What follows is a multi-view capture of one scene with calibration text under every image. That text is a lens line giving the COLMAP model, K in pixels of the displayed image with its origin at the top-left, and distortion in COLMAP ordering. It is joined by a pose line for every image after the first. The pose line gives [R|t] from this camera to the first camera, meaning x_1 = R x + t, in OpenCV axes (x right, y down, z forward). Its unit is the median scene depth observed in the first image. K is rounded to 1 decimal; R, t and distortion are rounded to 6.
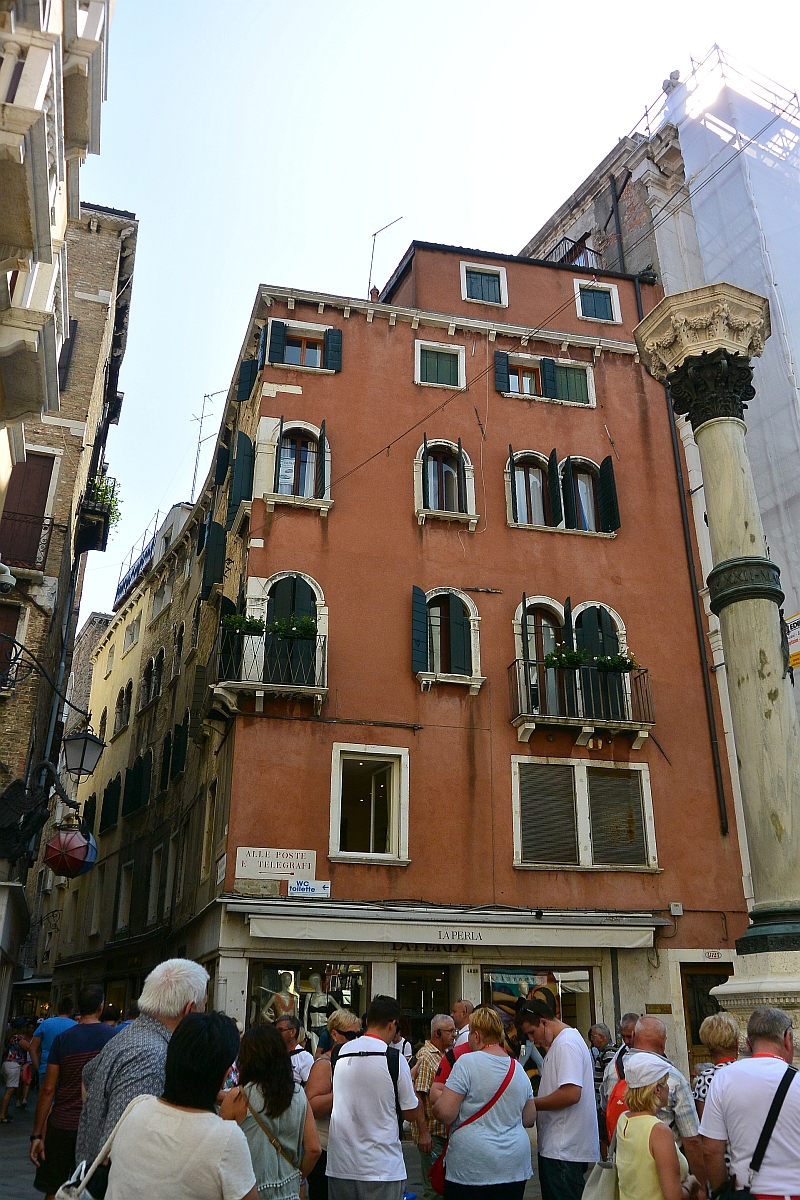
lens RADIAL K [[936.9, 0, 379.8], [0, 936.9, 629.3], [0, 0, 1]] dist [-0.094822, 0.049466]
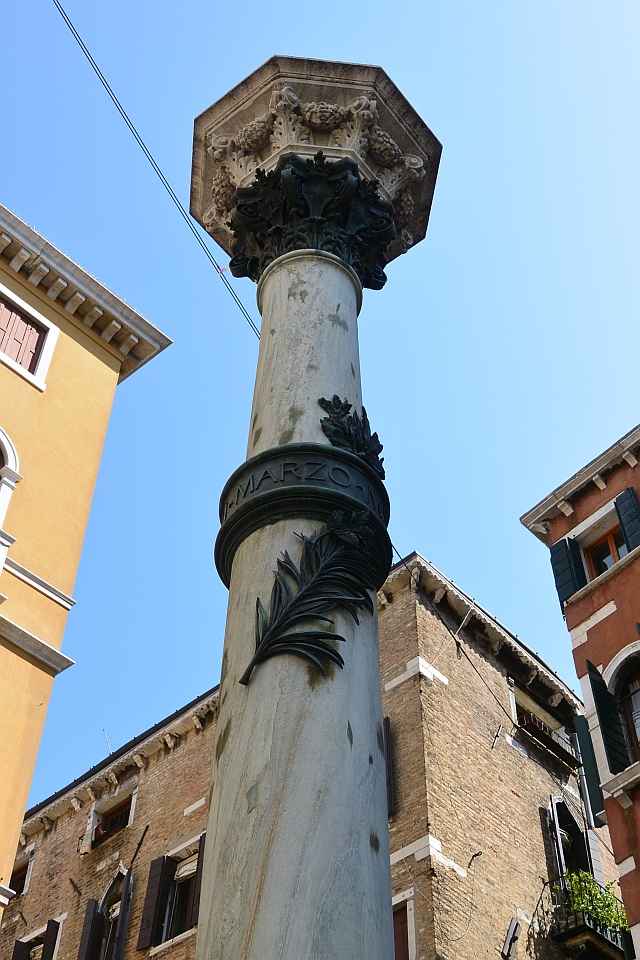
lens RADIAL K [[1285.8, 0, 307.2], [0, 1285.8, 504.6], [0, 0, 1]] dist [-0.027941, -0.034647]
pose [[0.492585, -0.674952, -0.549364, 0.345900], [0.345419, 0.731041, -0.588443, 0.137801], [0.798778, 0.100098, 0.593240, 0.315591]]
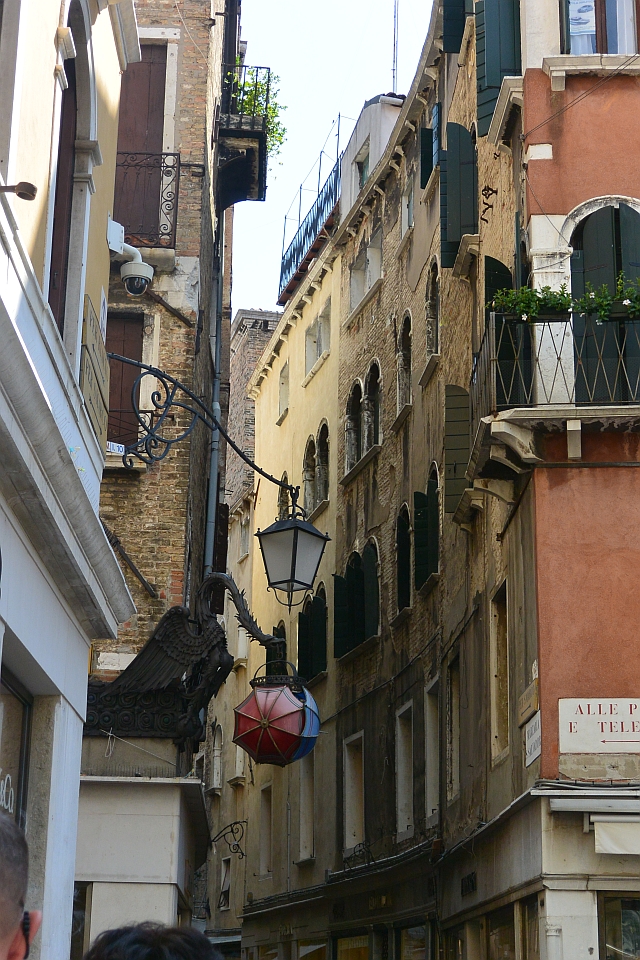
lens RADIAL K [[1691.9, 0, 298.9], [0, 1691.9, 506.0], [0, 0, 1]] dist [-0.013544, -0.019071]
pose [[0.961174, -0.074789, -0.265615, -0.018671], [0.105041, 0.989268, 0.101564, -0.002520], [0.255169, -0.125521, 0.958714, -0.009708]]
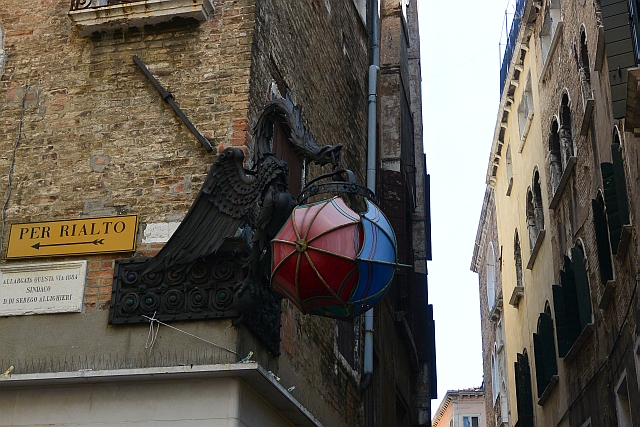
lens RADIAL K [[1013.4, 0, 302.2], [0, 1013.4, 213.3], [0, 0, 1]] dist [-0.029100, -0.036339]
pose [[0.842832, -0.221997, -0.490257, -0.097651], [0.205327, 0.974696, -0.088369, 0.200527], [0.497469, -0.026182, 0.867087, 0.473674]]
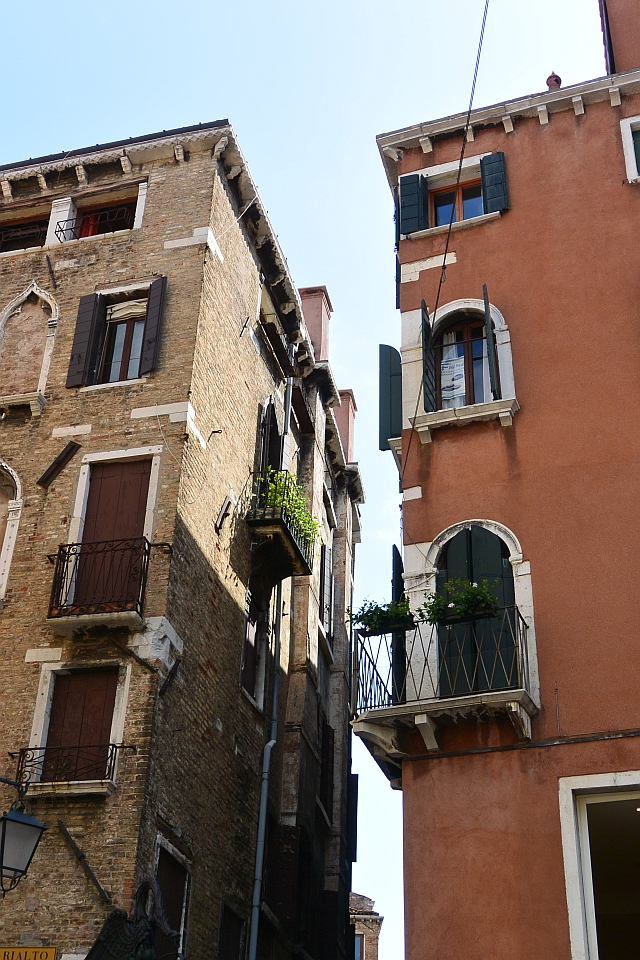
lens RADIAL K [[1286.6, 0, 302.5], [0, 1286.6, 504.7], [0, 0, 1]] dist [-0.029632, -0.026072]
pose [[0.842344, -0.269727, -0.466588, 0.205929], [0.194375, 0.959527, -0.203777, 0.077130], [0.502668, 0.080957, 0.860680, 0.182260]]
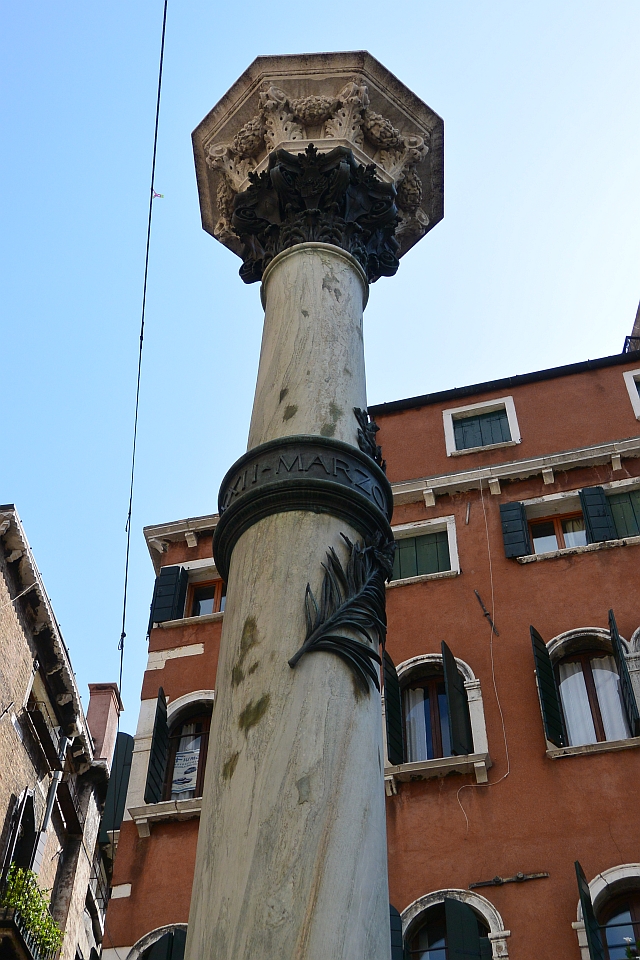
lens RADIAL K [[1286.6, 0, 302.5], [0, 1286.6, 504.7], [0, 0, 1]] dist [-0.029632, -0.026072]
pose [[0.902424, -0.328519, -0.278757, 0.265865], [0.161974, 0.858217, -0.487062, 0.106521], [0.399243, 0.394385, 0.827687, 0.254355]]
